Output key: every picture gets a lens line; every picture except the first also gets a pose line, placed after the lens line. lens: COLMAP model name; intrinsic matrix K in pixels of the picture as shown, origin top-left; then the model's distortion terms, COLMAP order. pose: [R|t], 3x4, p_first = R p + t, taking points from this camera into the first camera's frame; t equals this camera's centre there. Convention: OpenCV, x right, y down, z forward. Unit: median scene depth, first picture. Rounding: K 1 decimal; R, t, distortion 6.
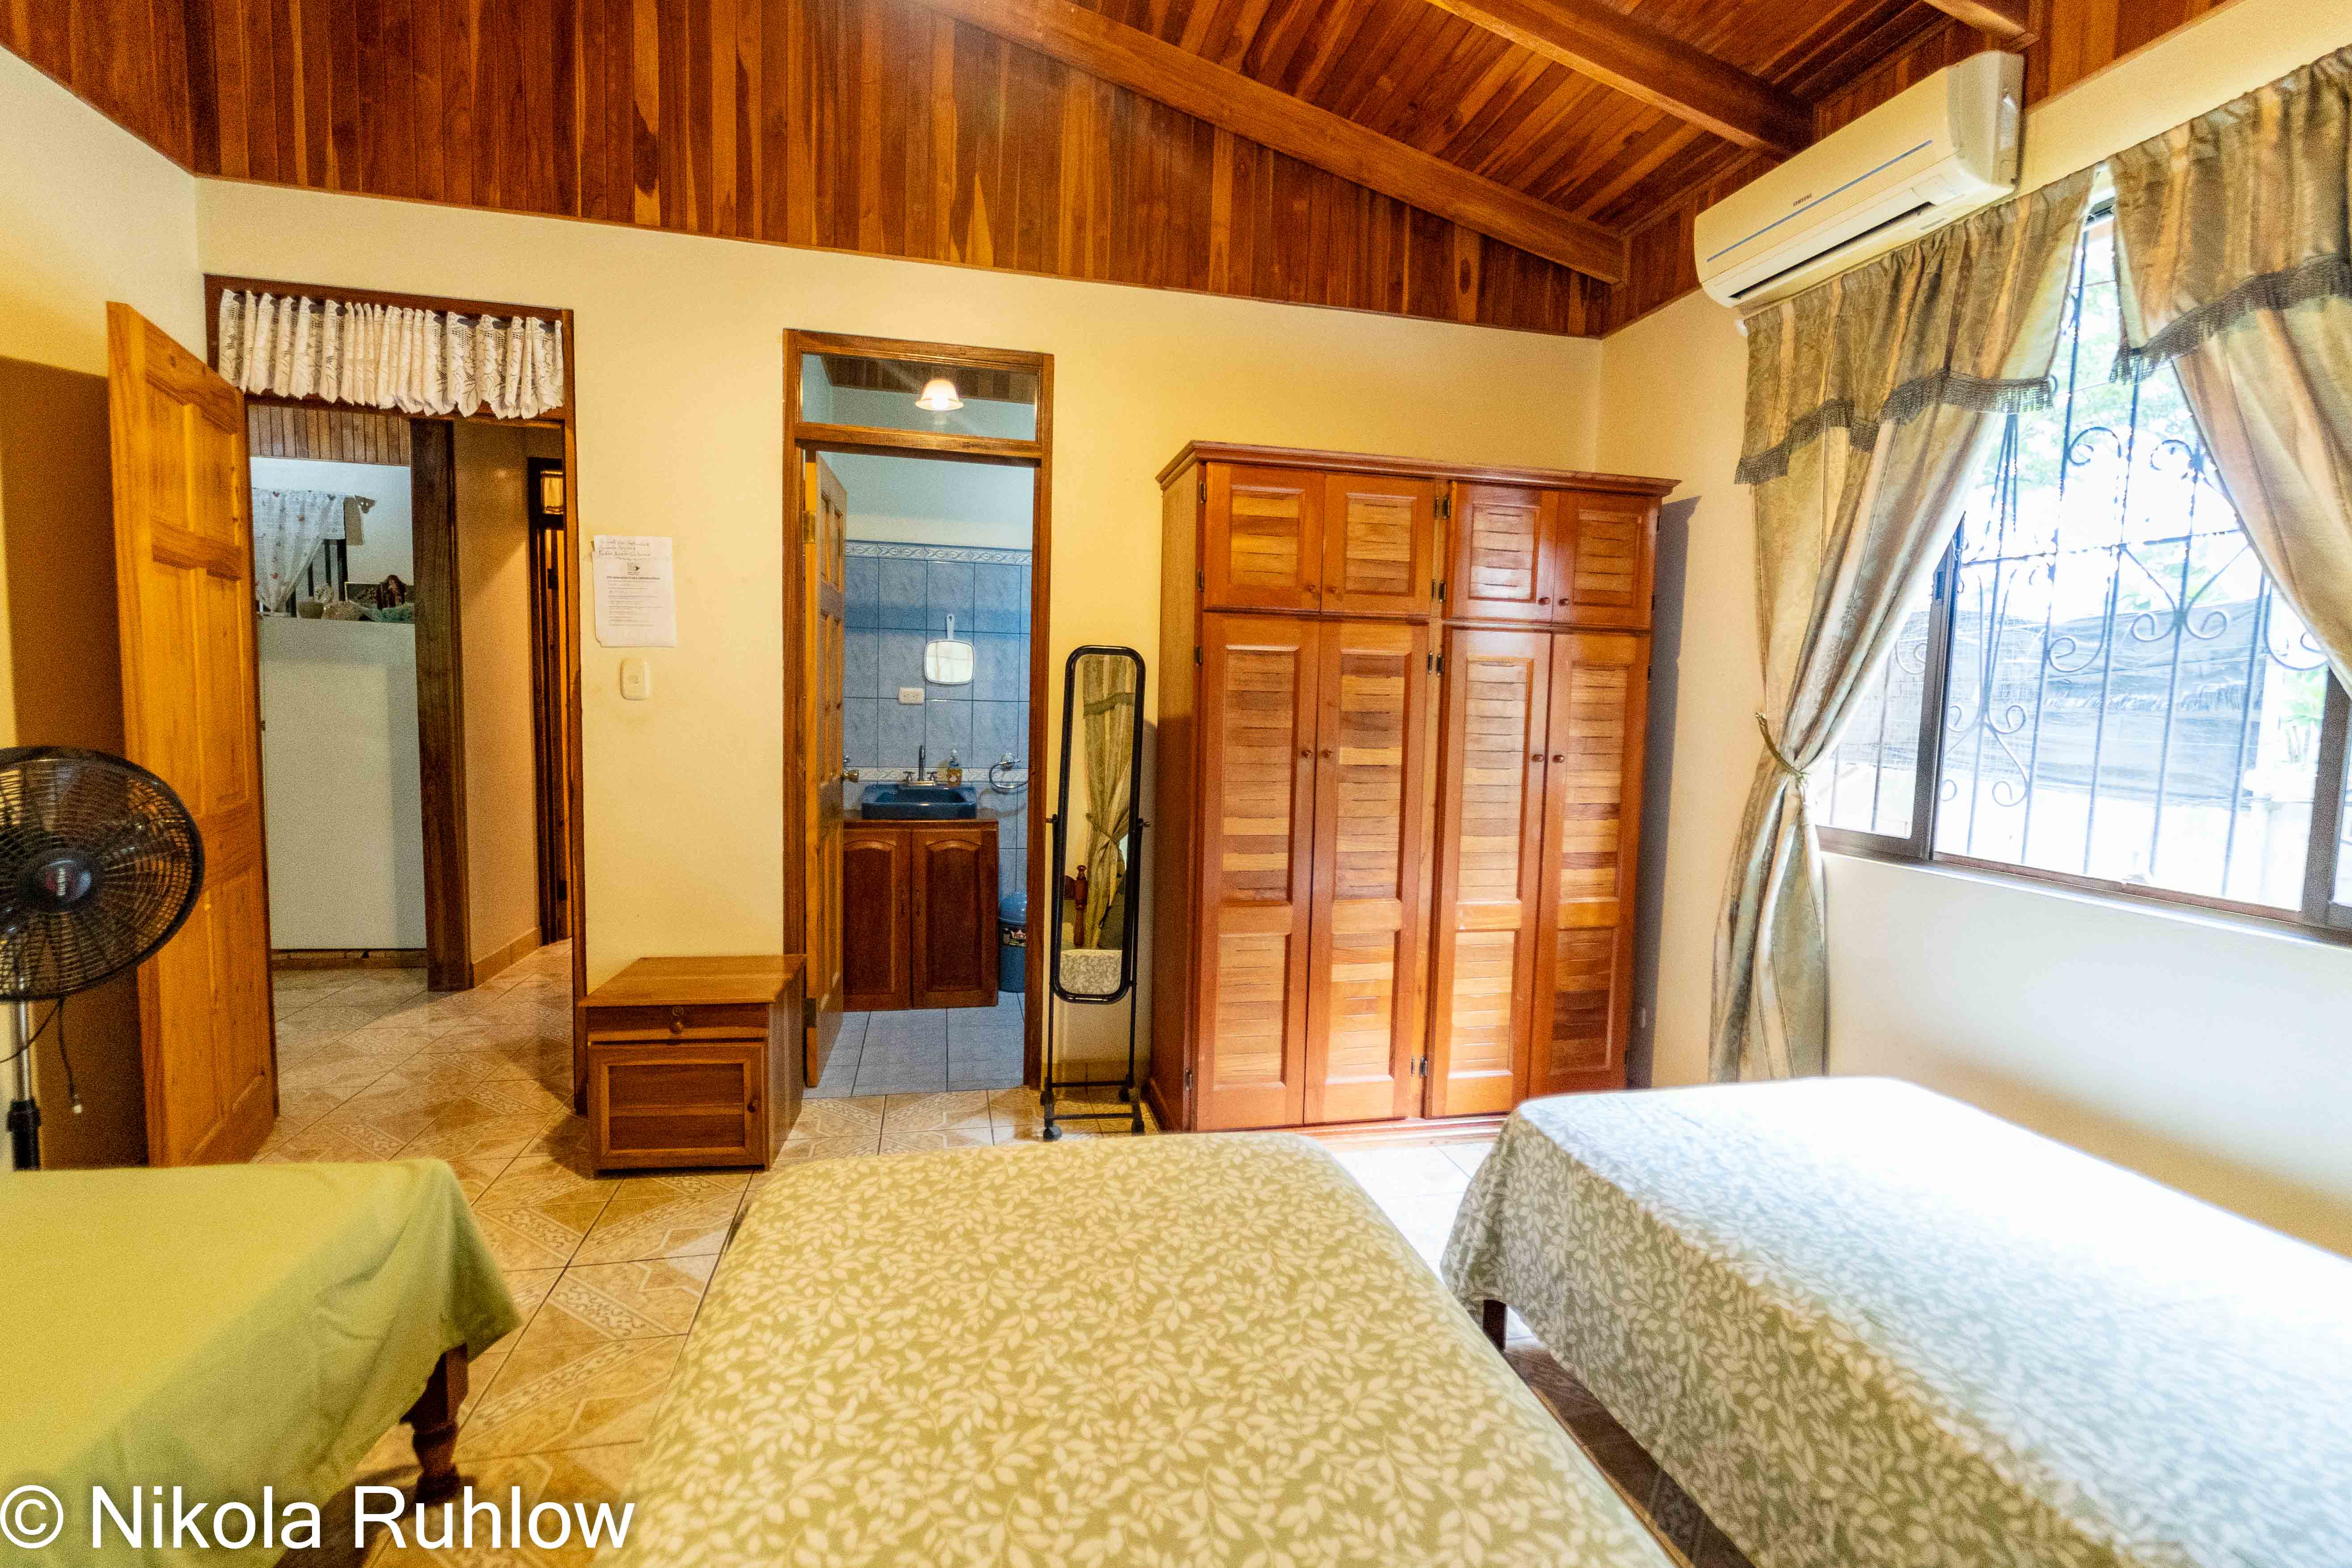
lens RADIAL K [[1081.1, 0, 1187.3], [0, 1081.1, 787.4], [0, 0, 1]] dist [0.001752, 0.000026]
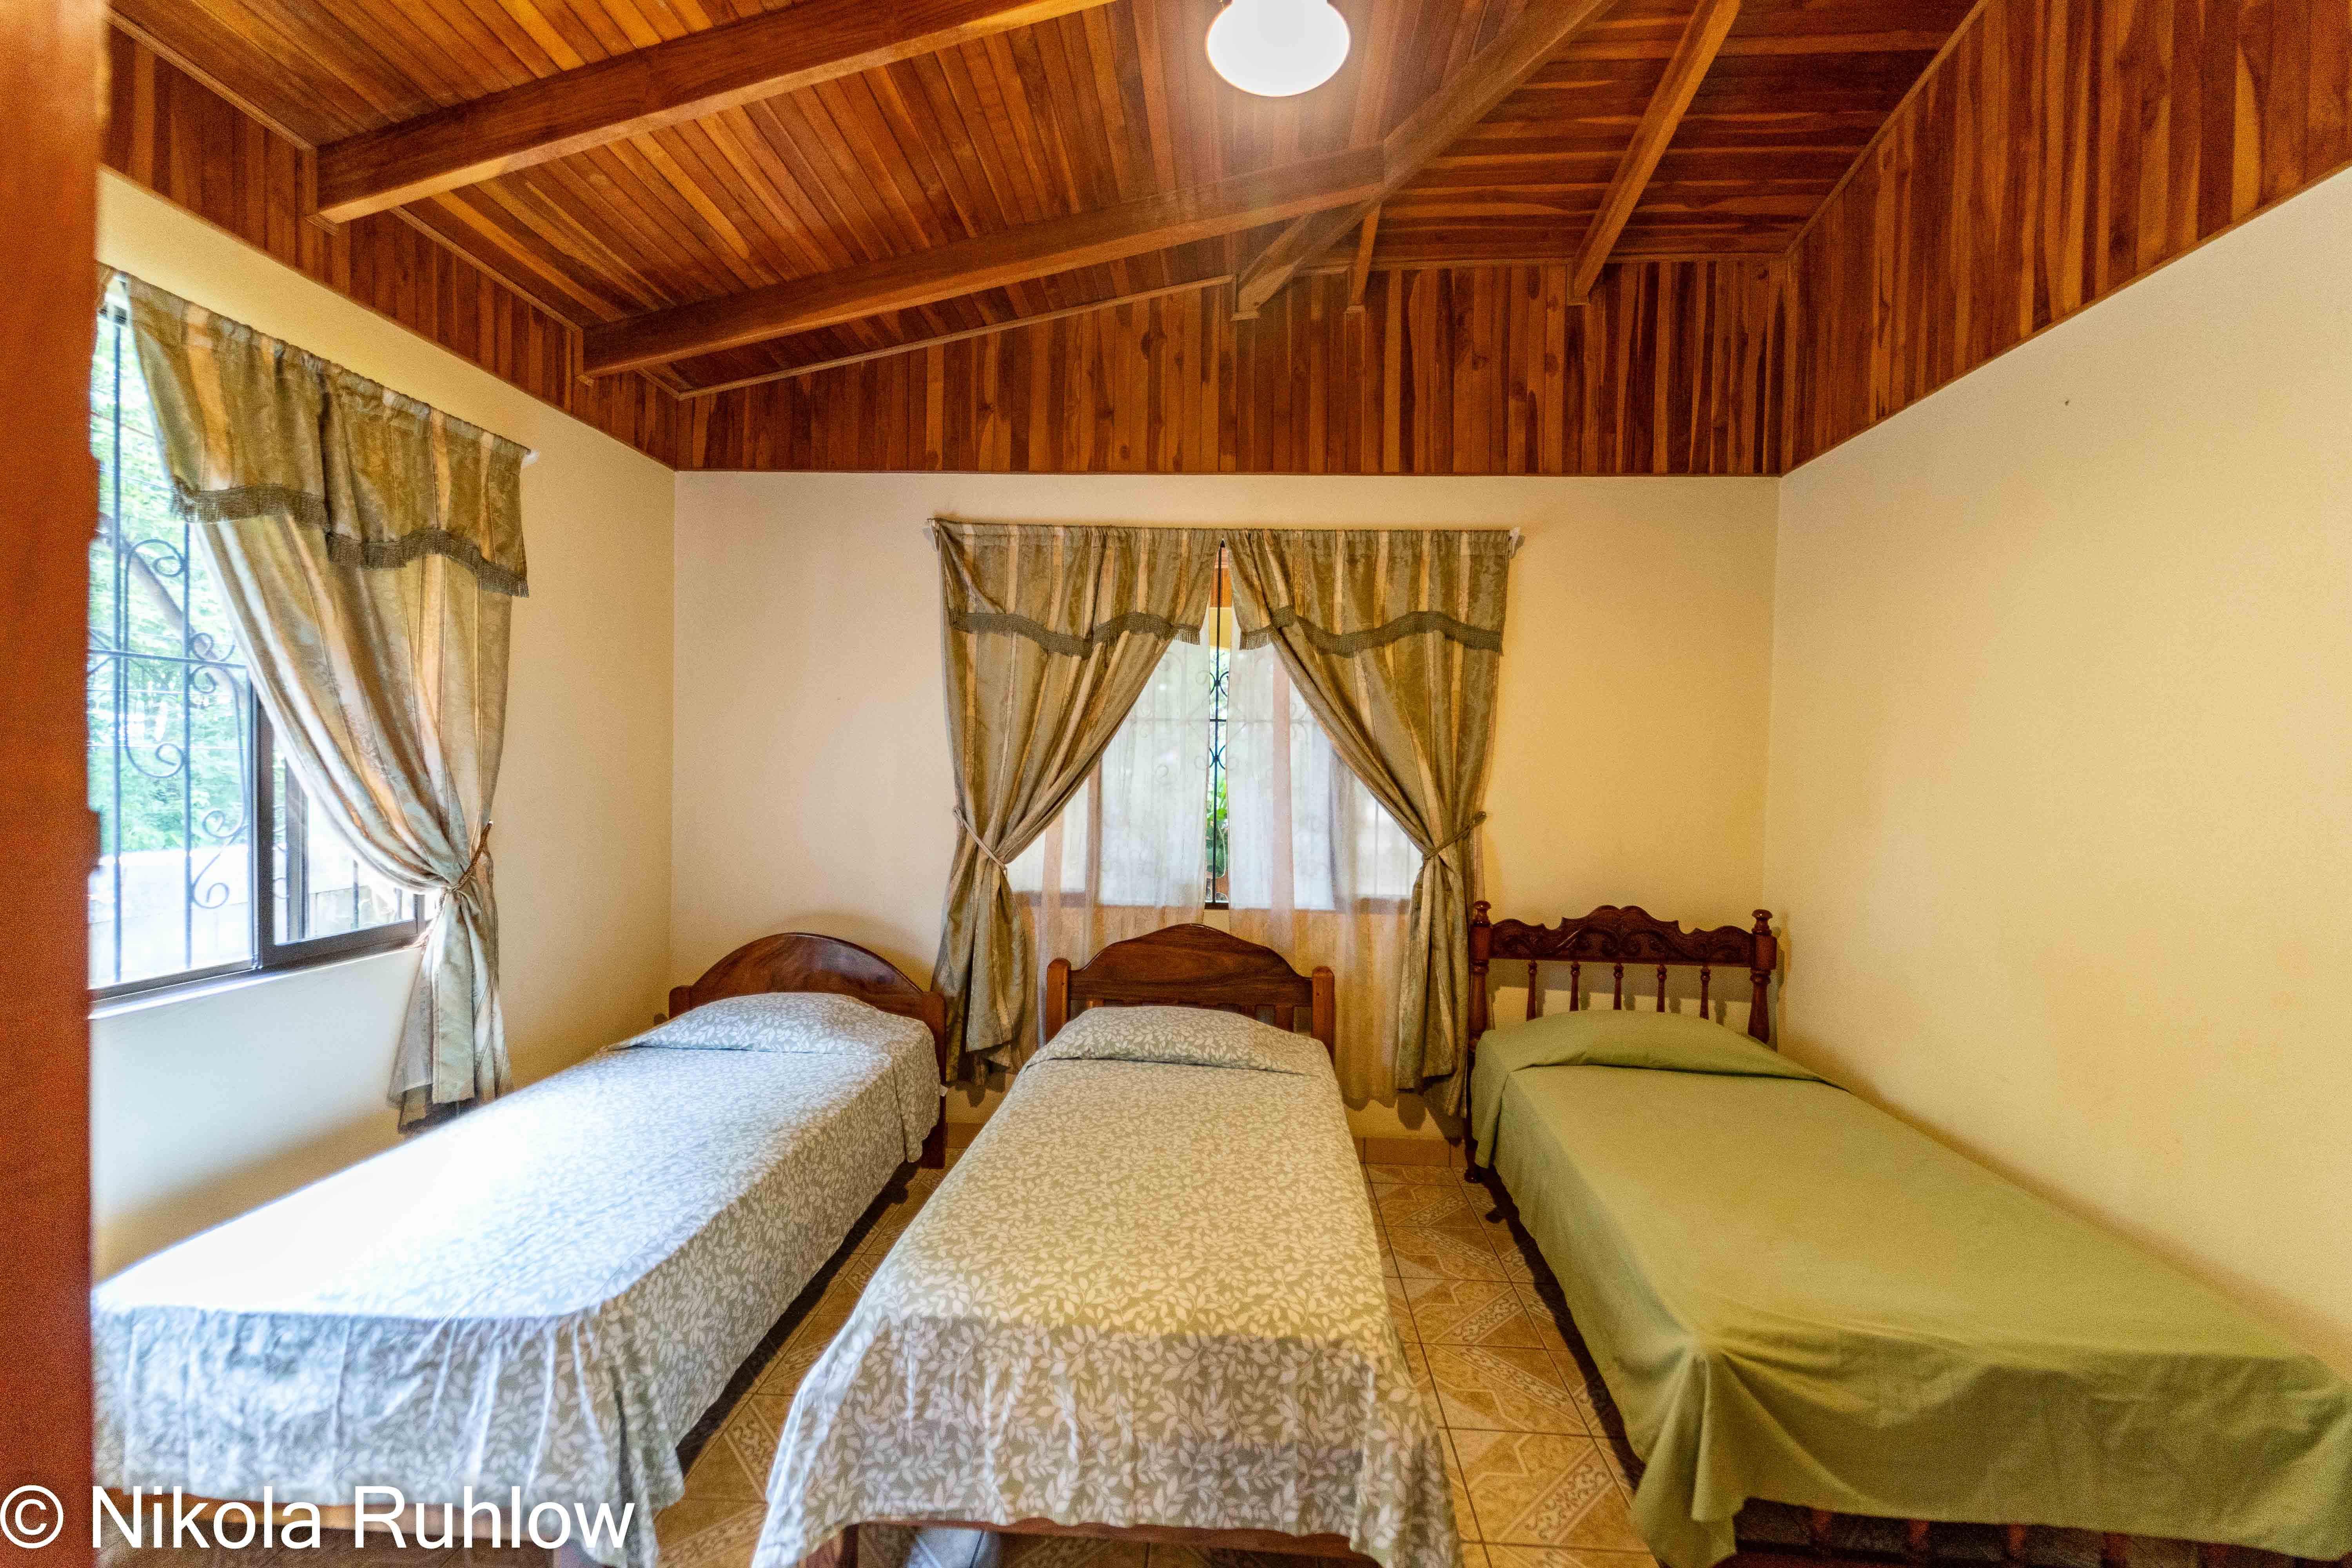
lens RADIAL K [[955.2, 0, 1194.6], [0, 955.2, 791.9], [0, 0, 1]] dist [0.005741, -0.003150]
pose [[-0.962955, -0.054477, 0.264102, -0.390977], [-0.026016, 0.993581, 0.110091, -0.247926], [-0.268404, 0.099141, -0.958191, 1.765639]]
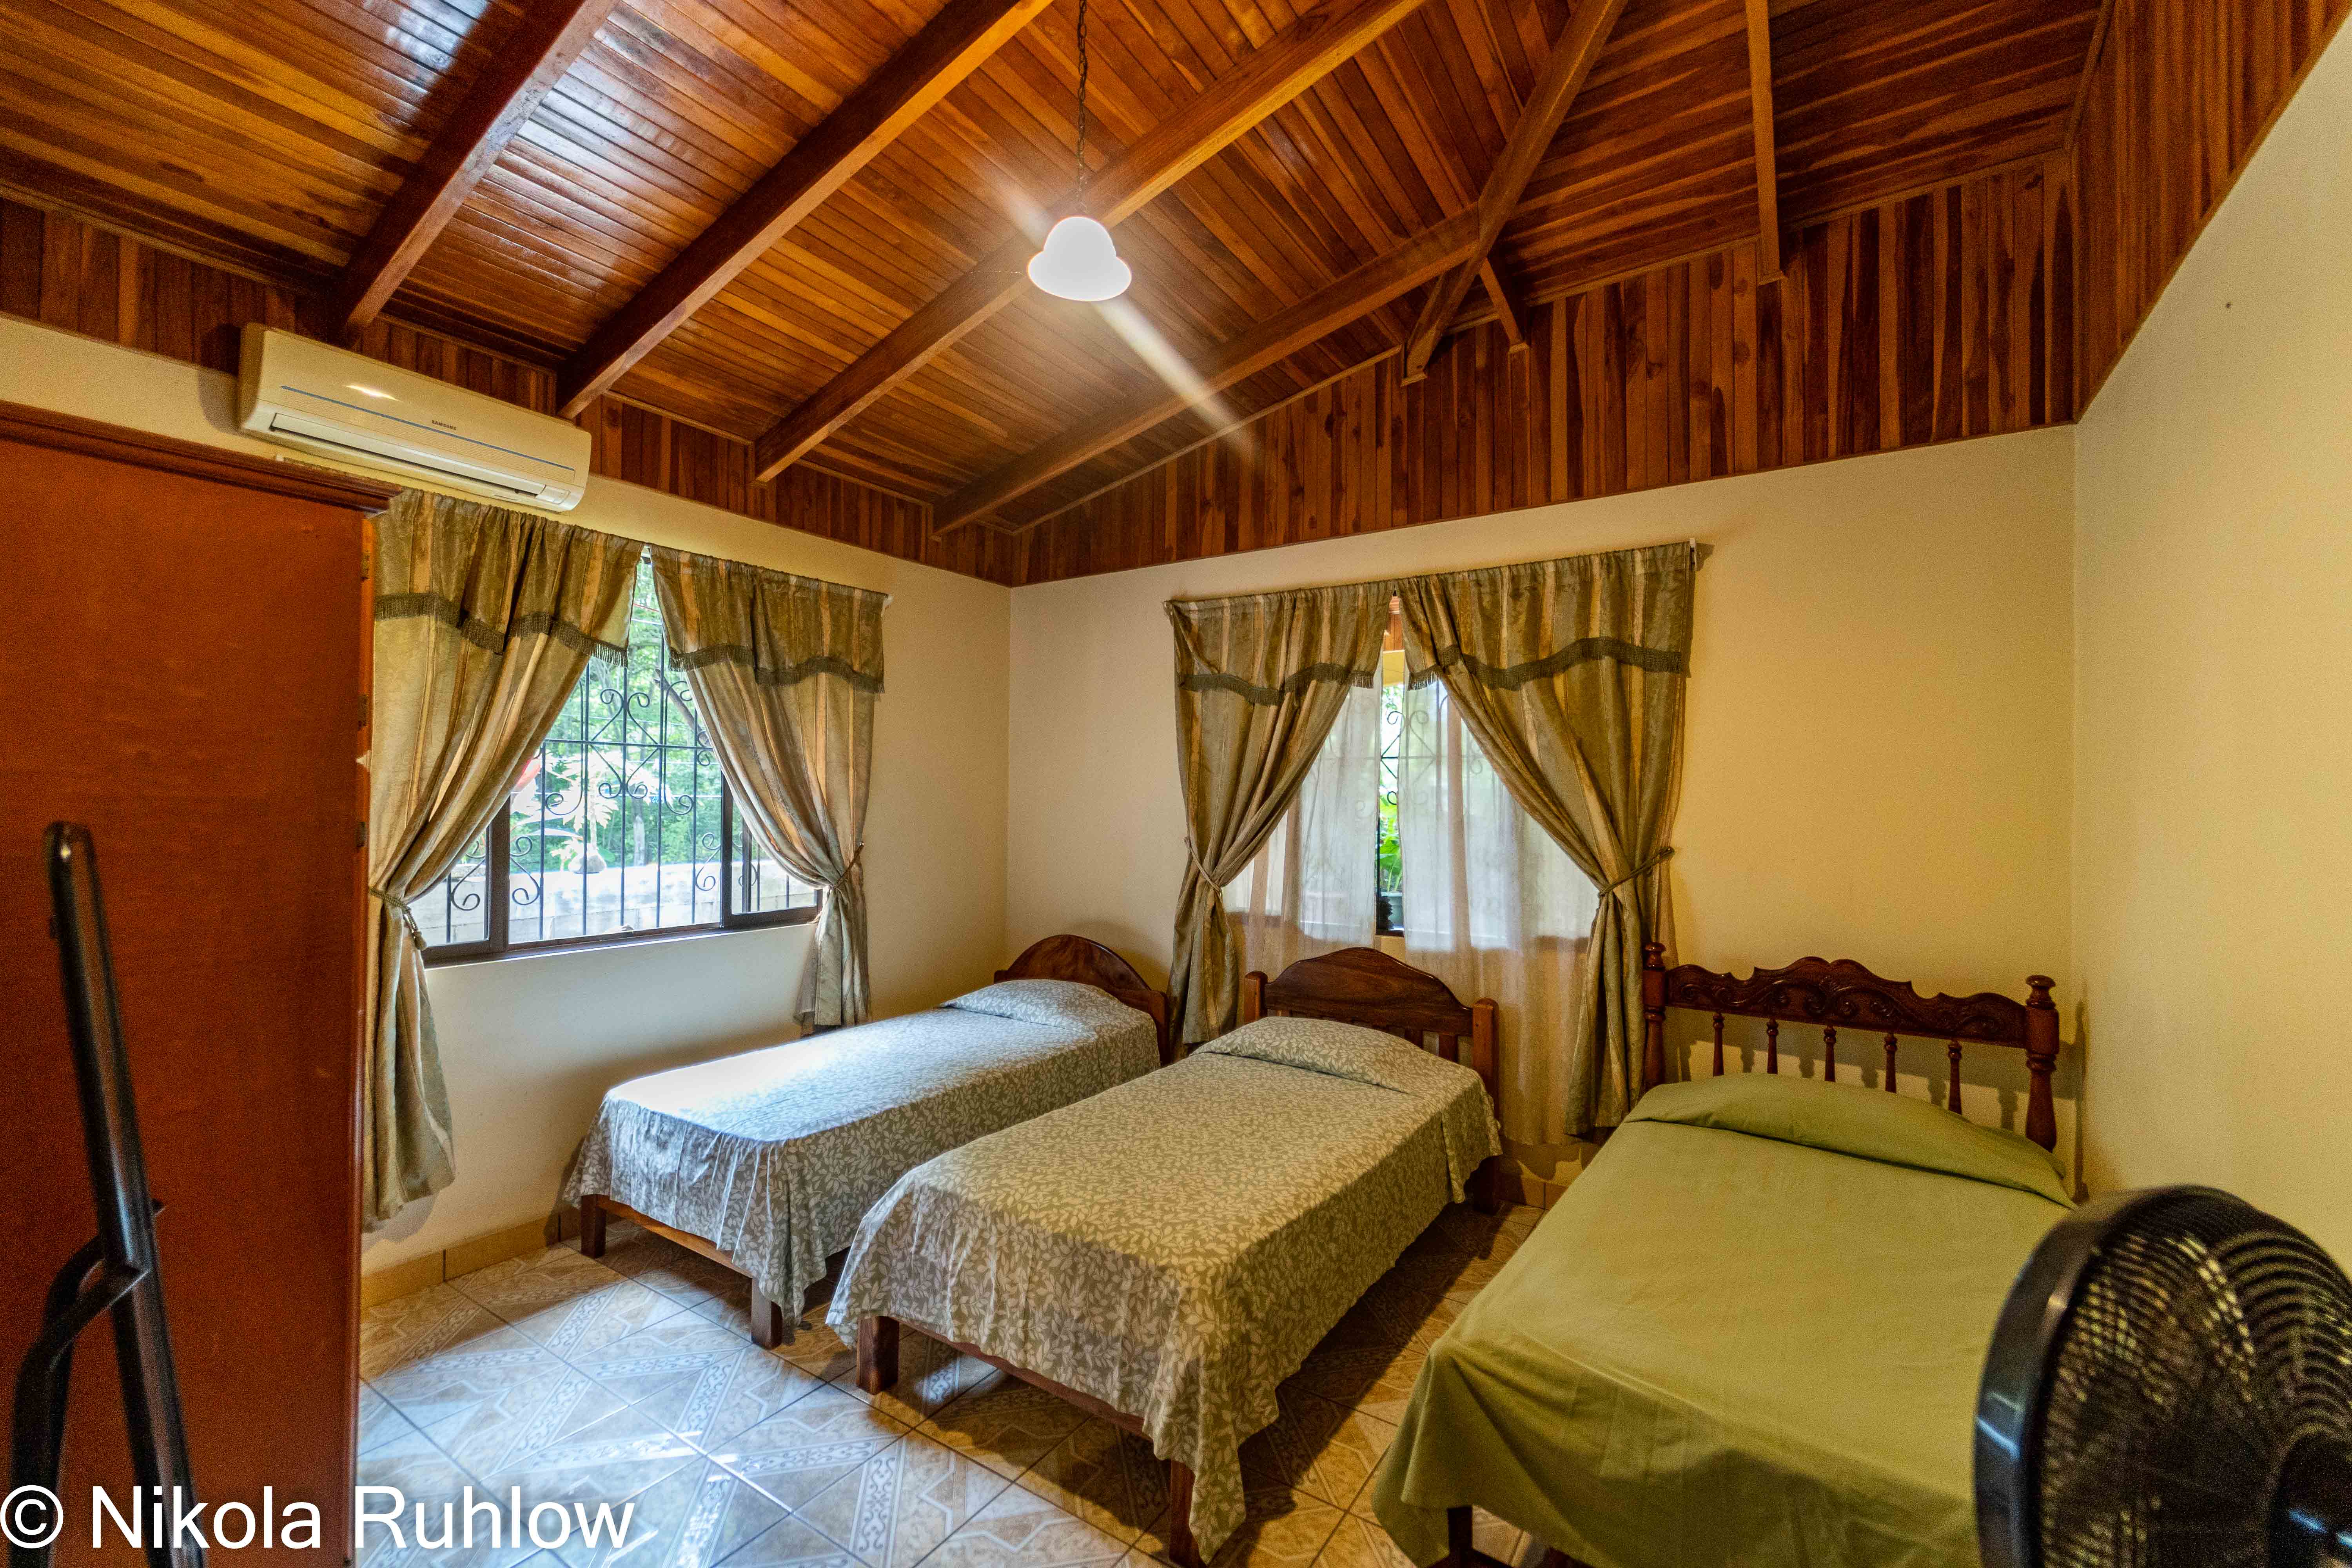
lens RADIAL K [[955.2, 0, 1194.6], [0, 955.2, 791.9], [0, 0, 1]] dist [0.005741, -0.003150]
pose [[-0.699017, -0.029008, 0.714516, -1.074818], [0.029919, 0.997116, 0.069750, -0.262937], [-0.714479, 0.070134, -0.696133, 1.631750]]
